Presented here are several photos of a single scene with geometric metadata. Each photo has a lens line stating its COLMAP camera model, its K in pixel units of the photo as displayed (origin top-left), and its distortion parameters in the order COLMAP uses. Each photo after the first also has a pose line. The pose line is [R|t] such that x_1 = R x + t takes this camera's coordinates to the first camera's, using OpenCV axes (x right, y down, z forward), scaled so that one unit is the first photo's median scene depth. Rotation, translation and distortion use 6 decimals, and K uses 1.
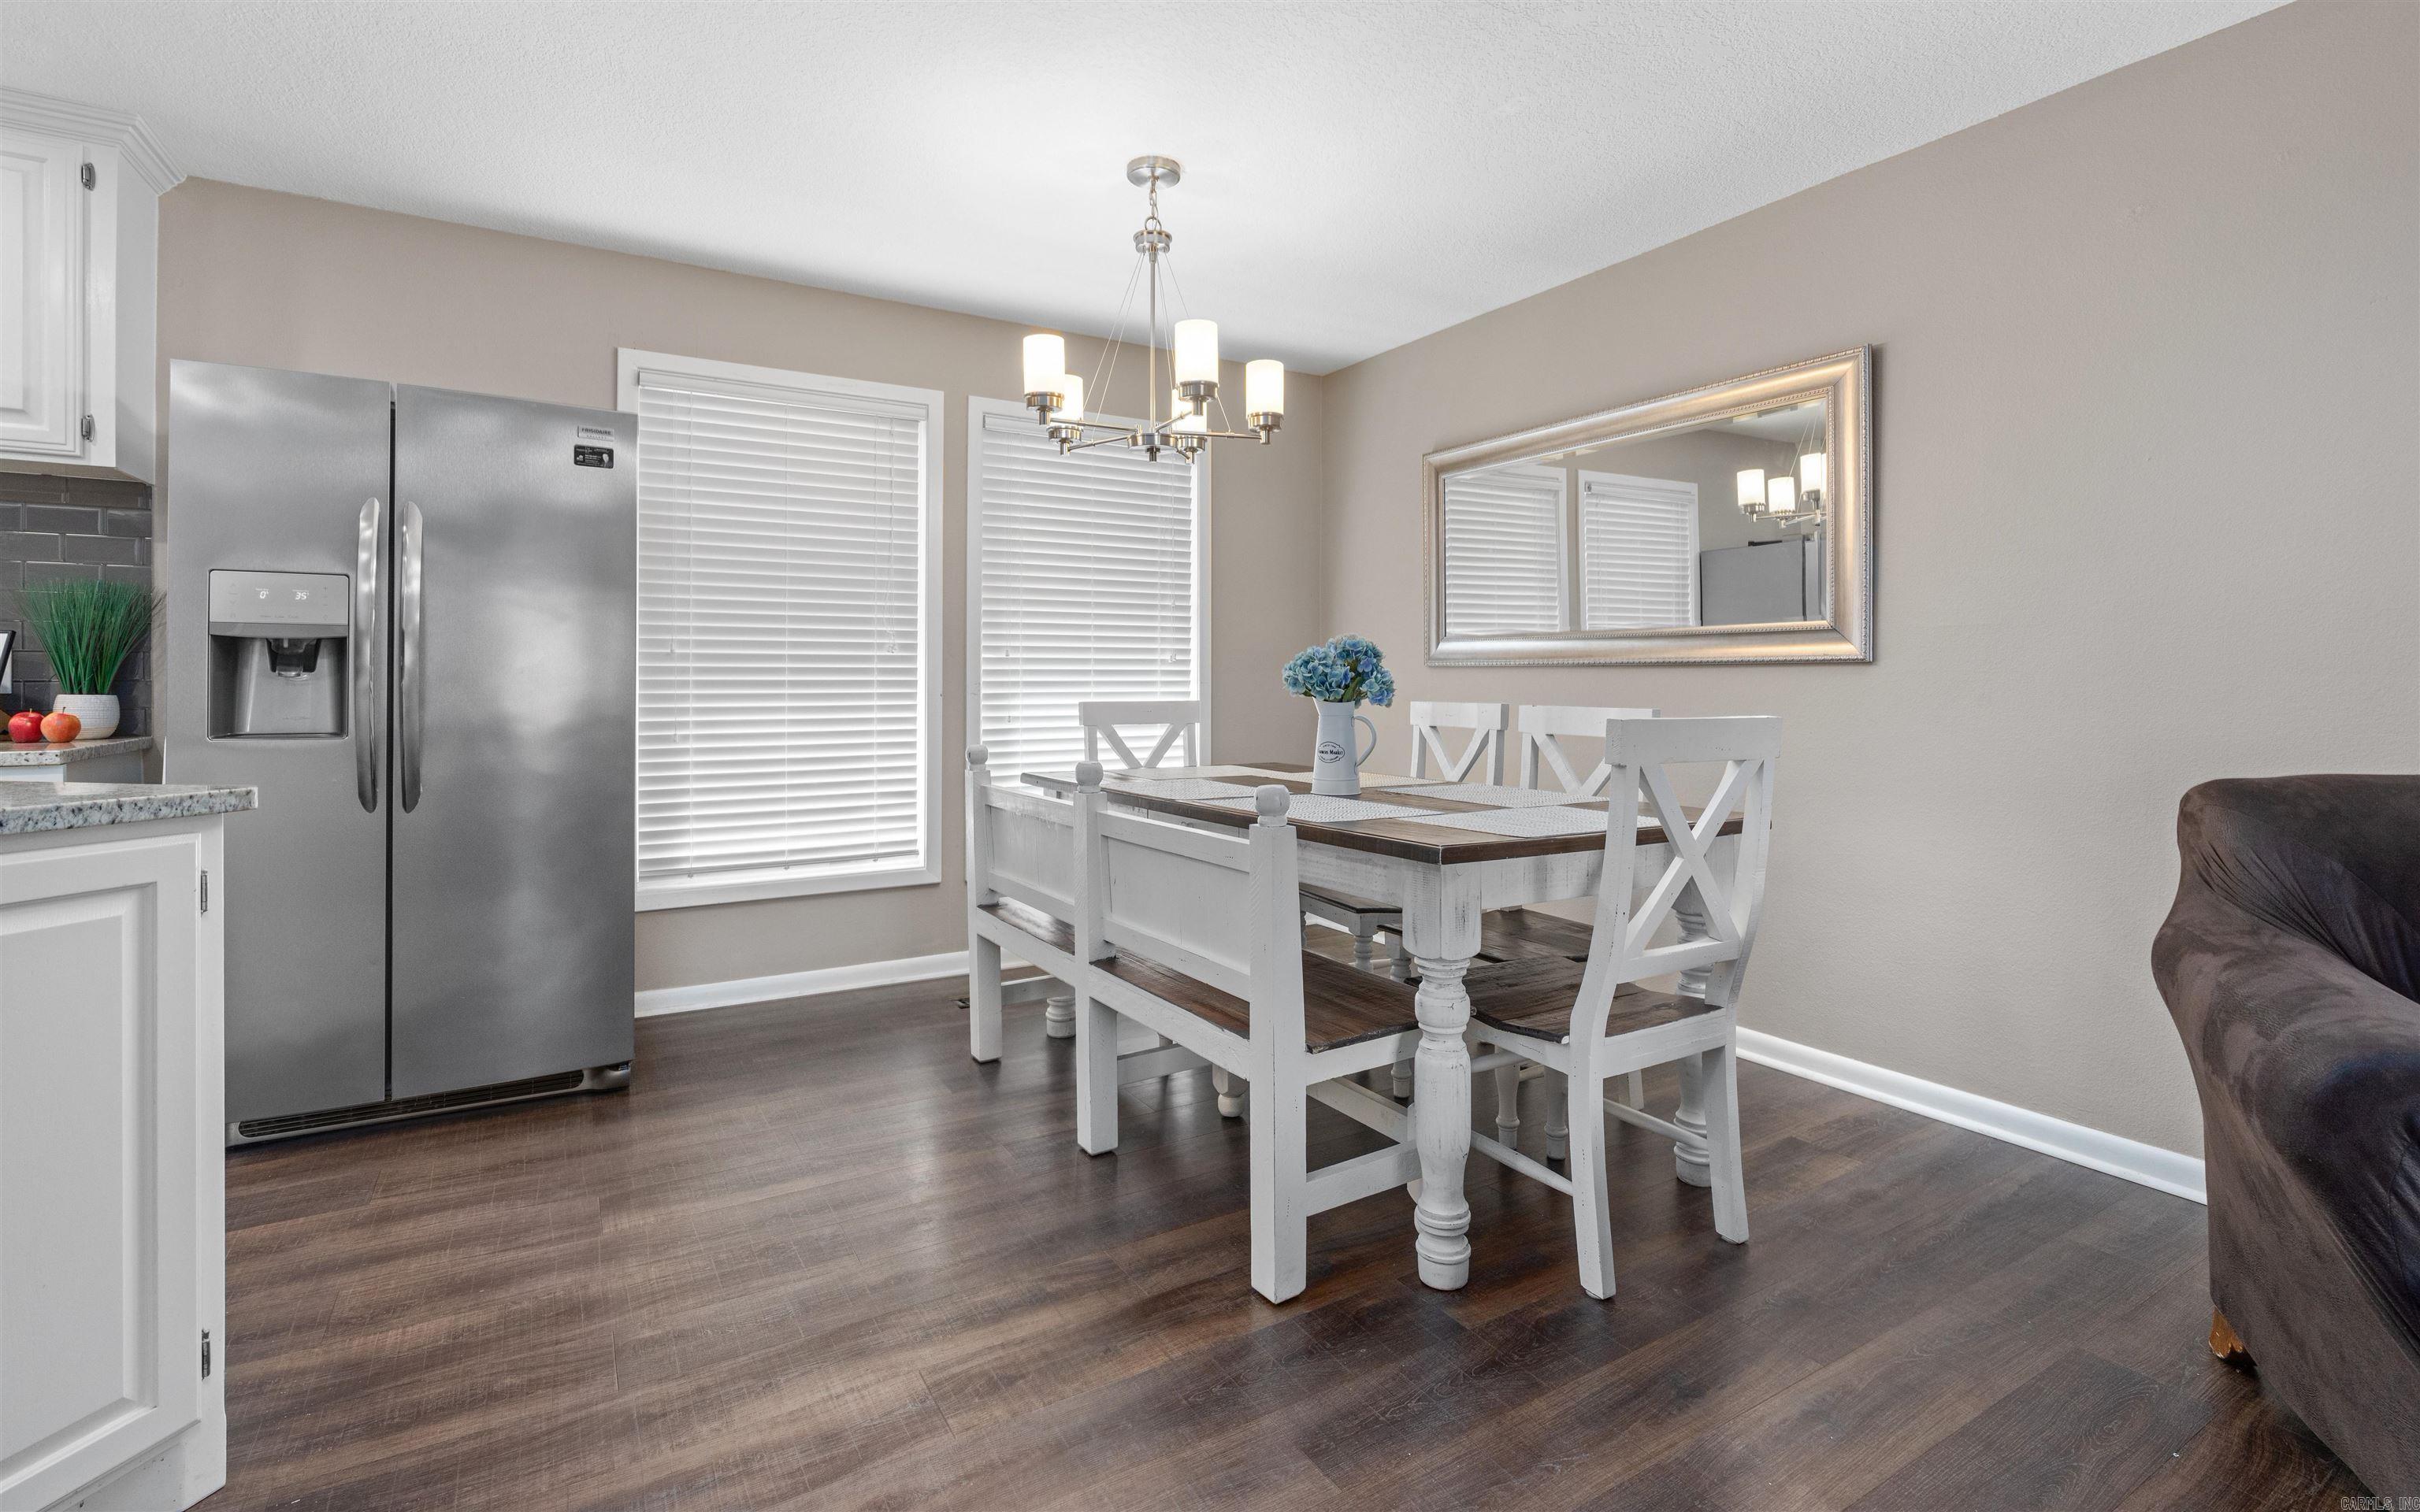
lens RADIAL K [[1098.8, 0, 1213.5], [0, 1098.8, 688.3], [0, 0, 1]] dist [-0.009066, 0.002521]
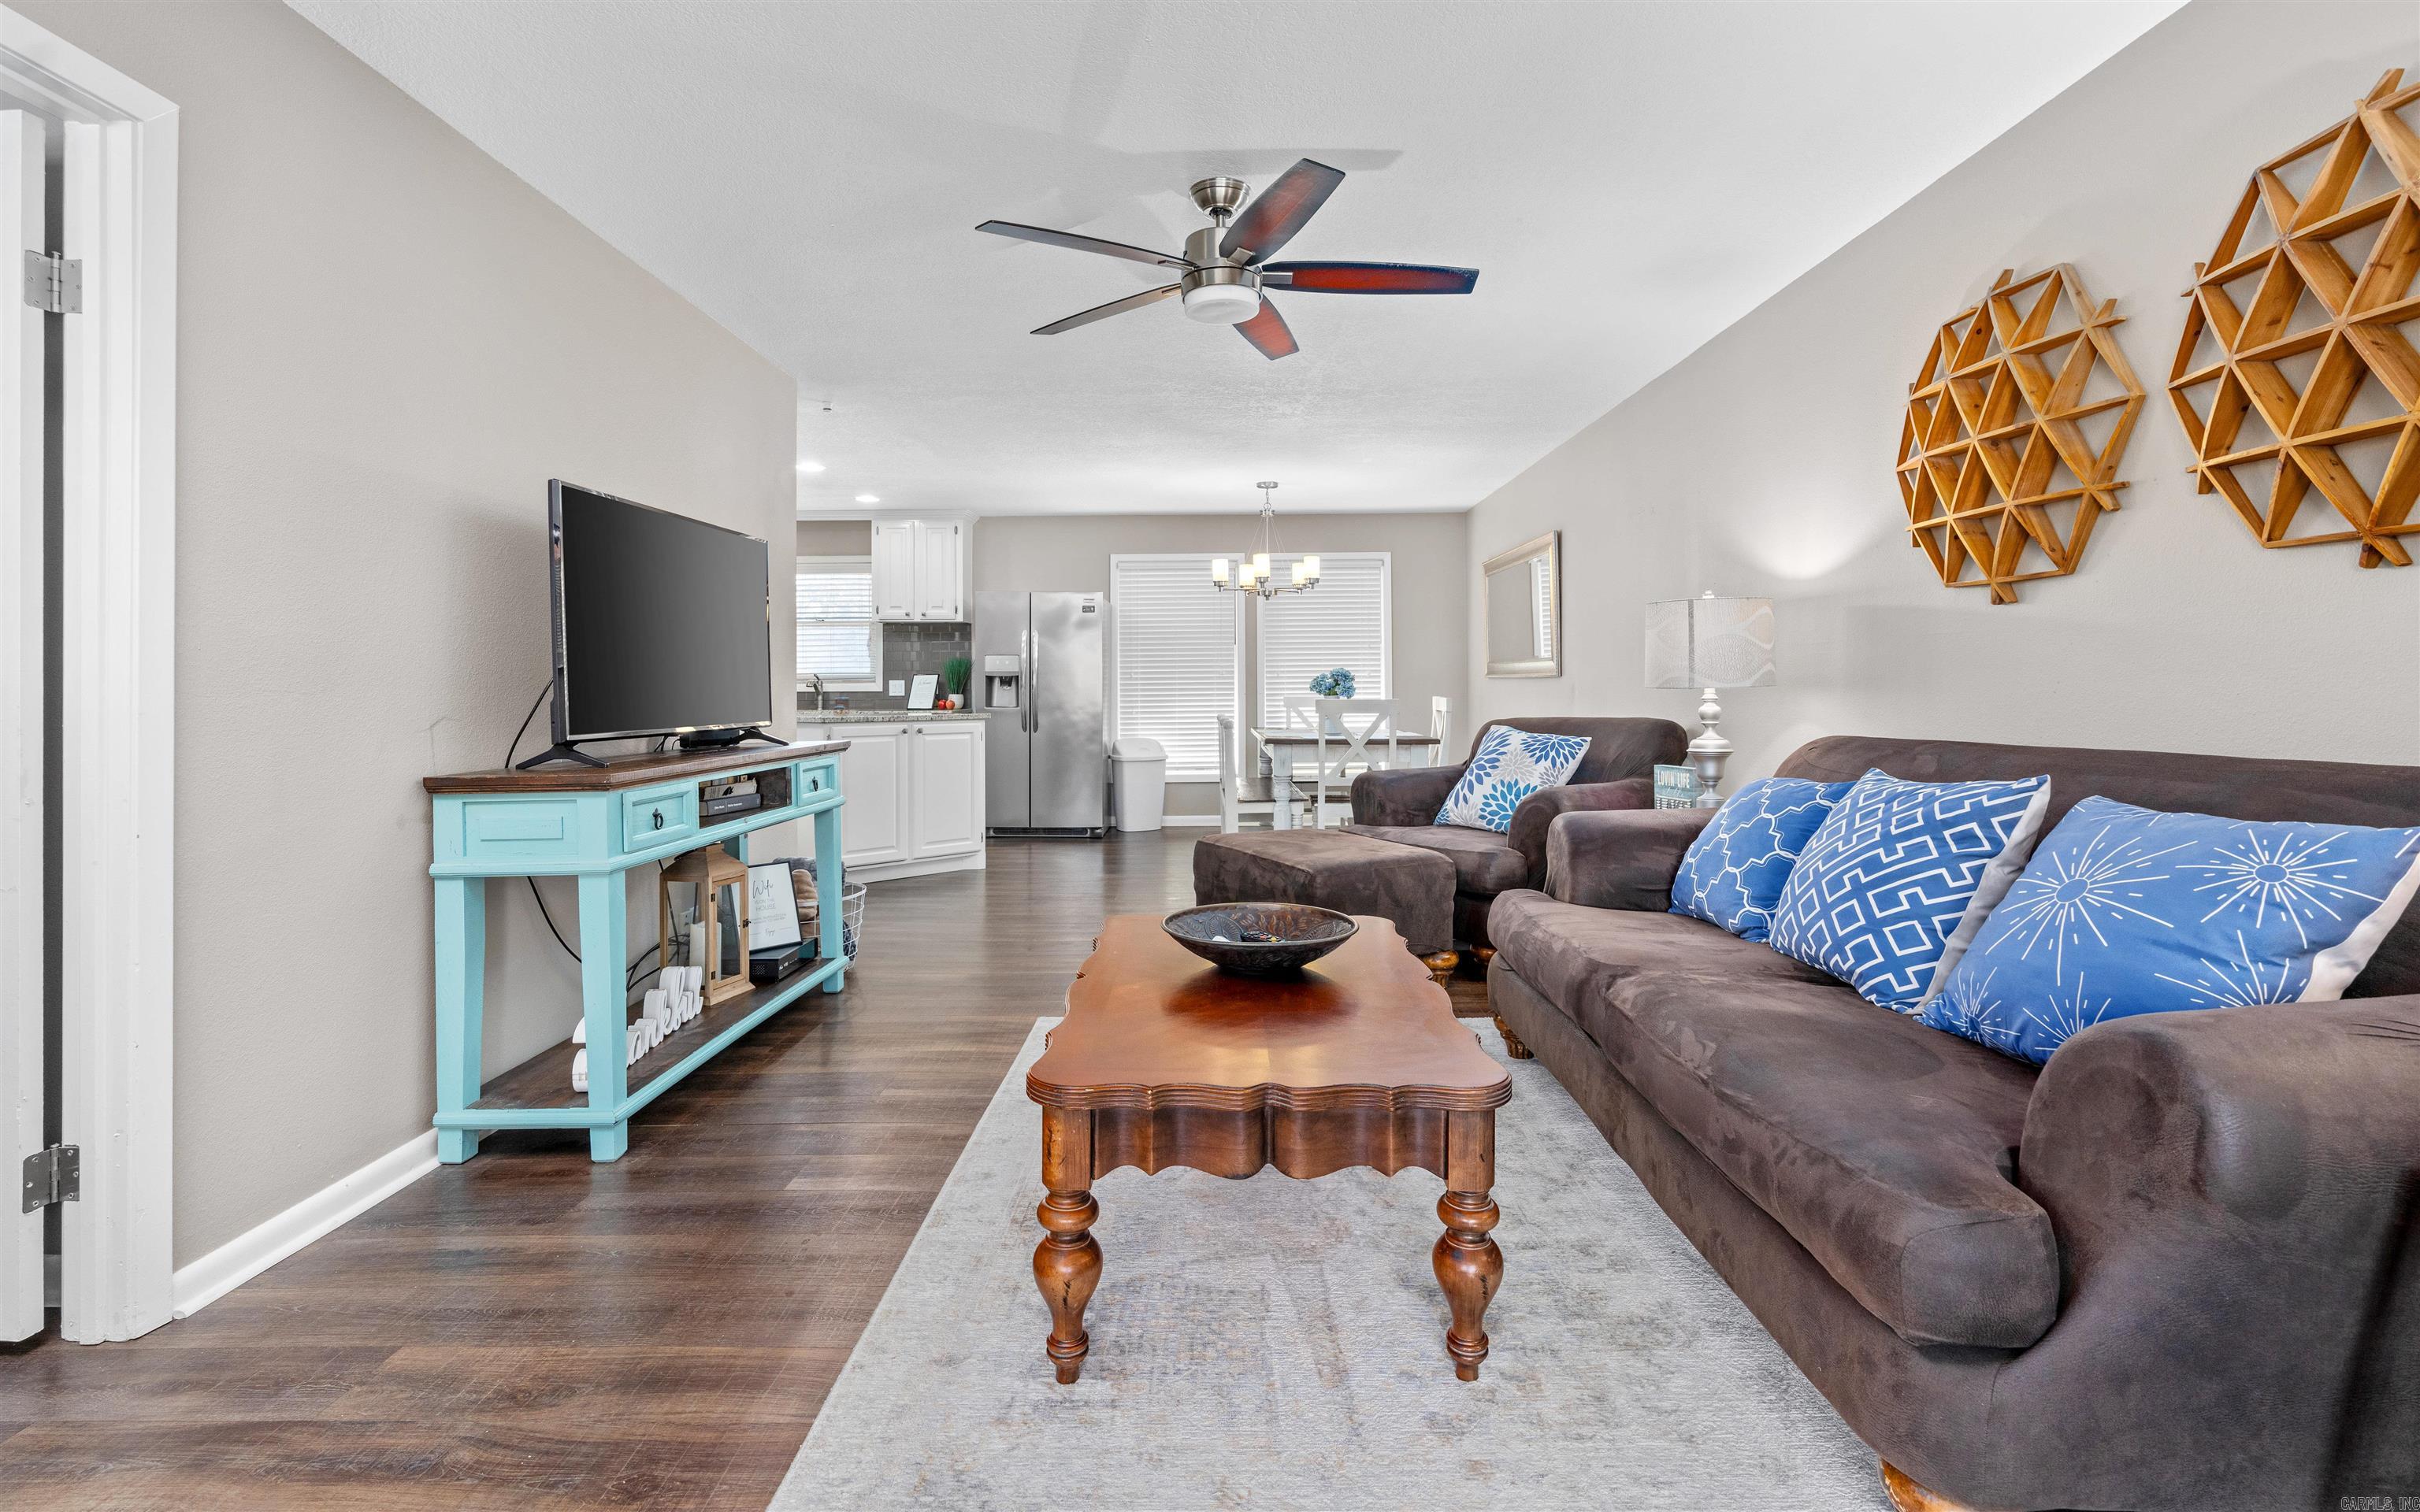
lens RADIAL K [[1058.5, 0, 1217.0], [0, 1058.5, 684.3], [0, 0, 1]] dist [-0.001521, 0.000166]
pose [[0.861822, -0.006484, -0.507170, 1.155942], [0.003838, 0.999973, -0.006263, 0.000053], [0.507197, 0.003451, 0.861823, -1.239791]]
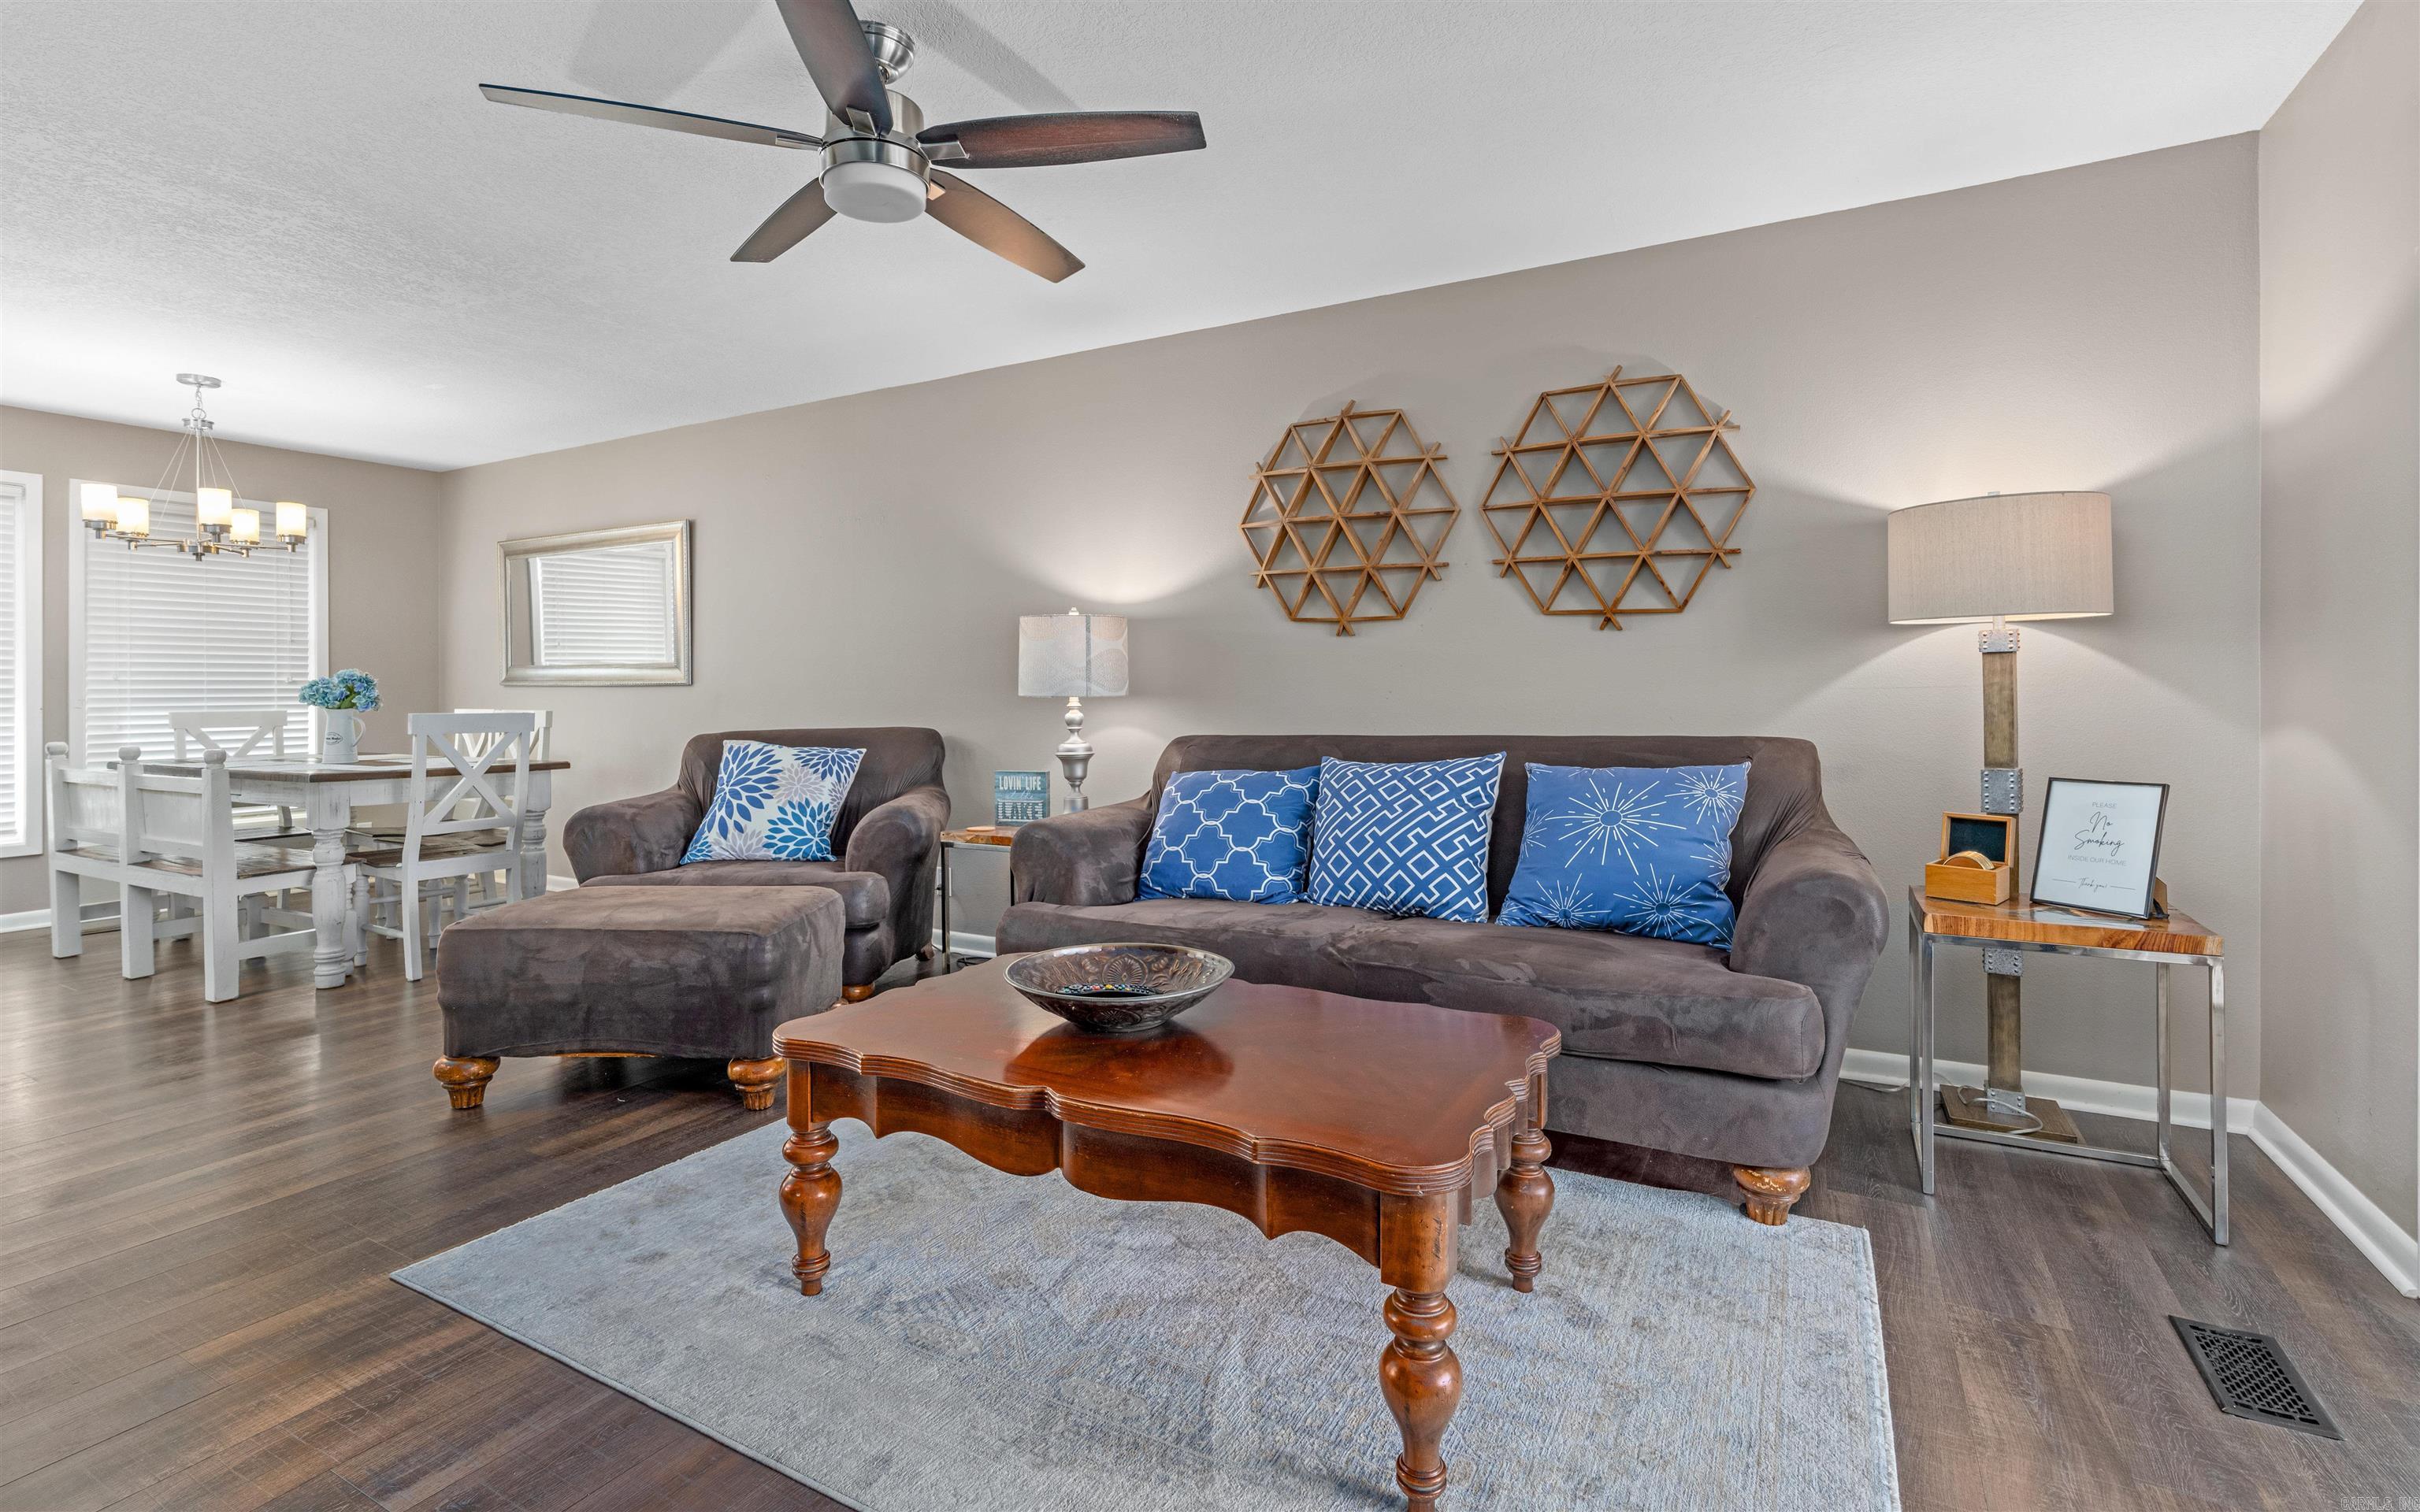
lens RADIAL K [[1098.8, 0, 1165.2], [0, 1098.8, 697.3], [0, 0, 1]] dist [-0.009066, 0.002521]
pose [[0.874577, -0.003970, 0.484871, 0.437466], [0.005229, 0.999986, -0.001244, 0.002385], [-0.484859, 0.003624, 0.874585, -1.166214]]
